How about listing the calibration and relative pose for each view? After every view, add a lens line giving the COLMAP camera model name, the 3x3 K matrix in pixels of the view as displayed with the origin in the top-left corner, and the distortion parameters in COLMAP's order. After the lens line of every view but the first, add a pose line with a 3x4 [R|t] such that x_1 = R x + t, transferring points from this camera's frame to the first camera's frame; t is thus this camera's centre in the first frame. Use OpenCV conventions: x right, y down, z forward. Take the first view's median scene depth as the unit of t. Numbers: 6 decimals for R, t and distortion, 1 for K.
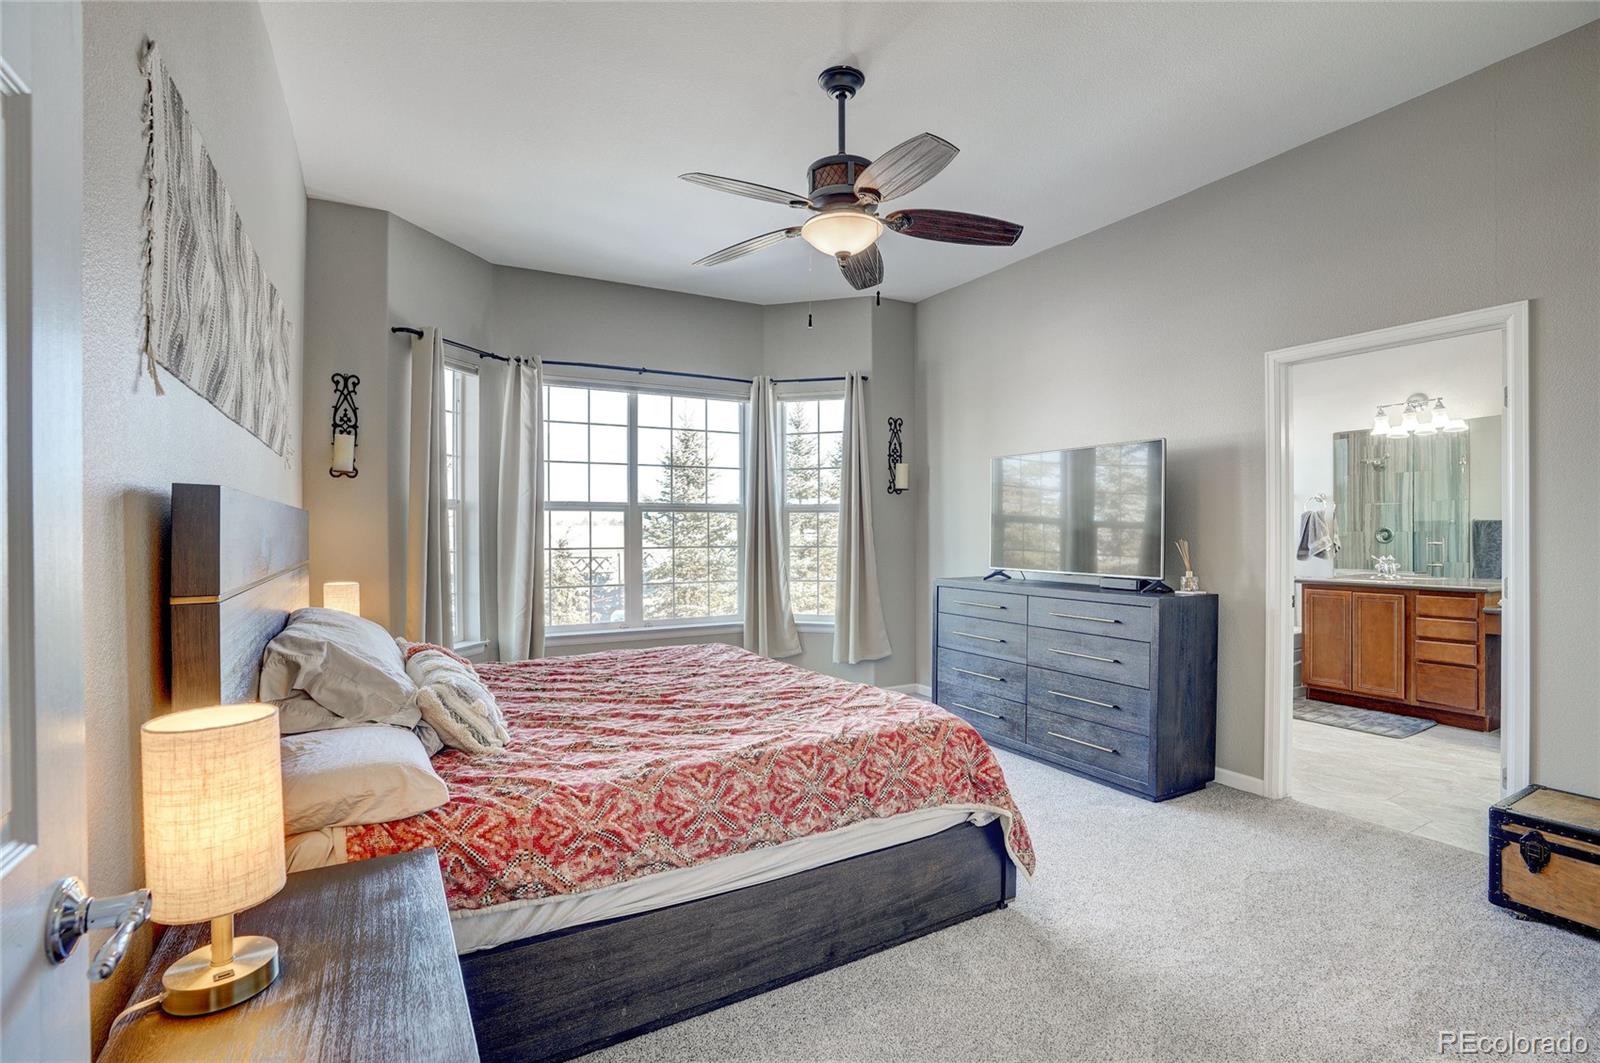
lens RADIAL K [[743.0, 0, 795.9], [0, 743.0, 536.1], [0, 0, 1]] dist [-0.075182, 0.033051]
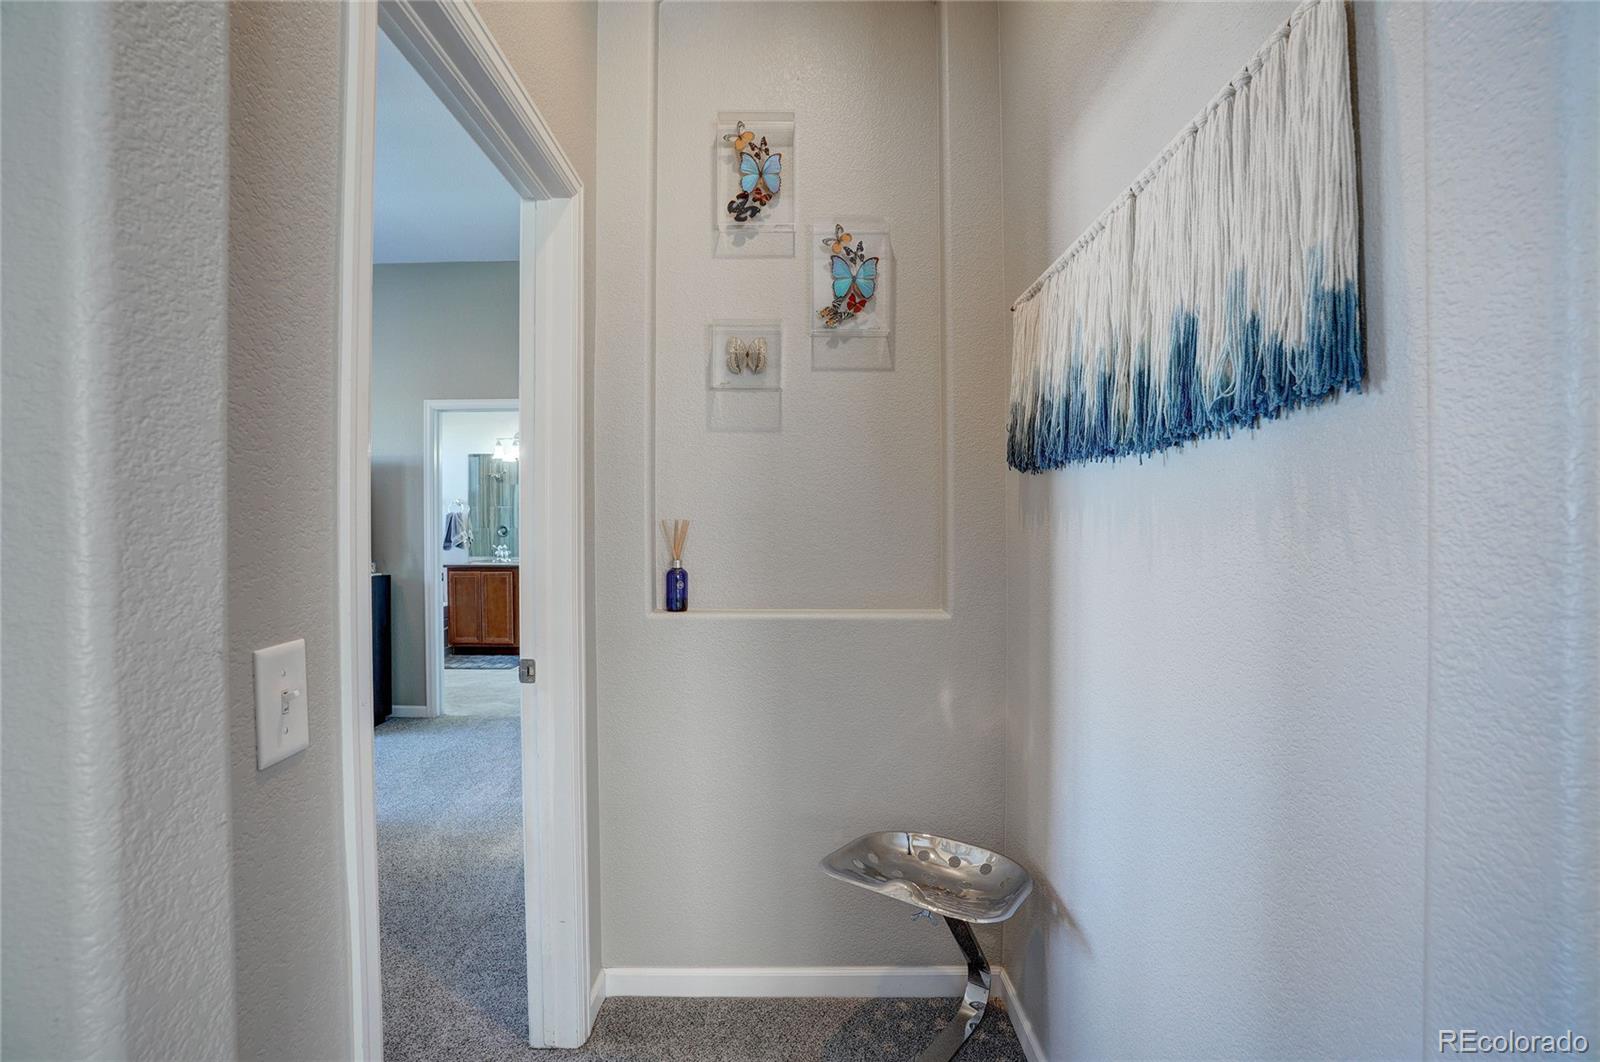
lens RADIAL K [[743.0, 0, 795.9], [0, 743.0, 535.6], [0, 0, 1]] dist [-0.075182, 0.033051]
pose [[0.489228, -0.008028, 0.872119, -0.151834], [0.004275, 0.999968, 0.006807, 0.001148], [-0.872146, 0.000398, 0.489246, -0.209671]]
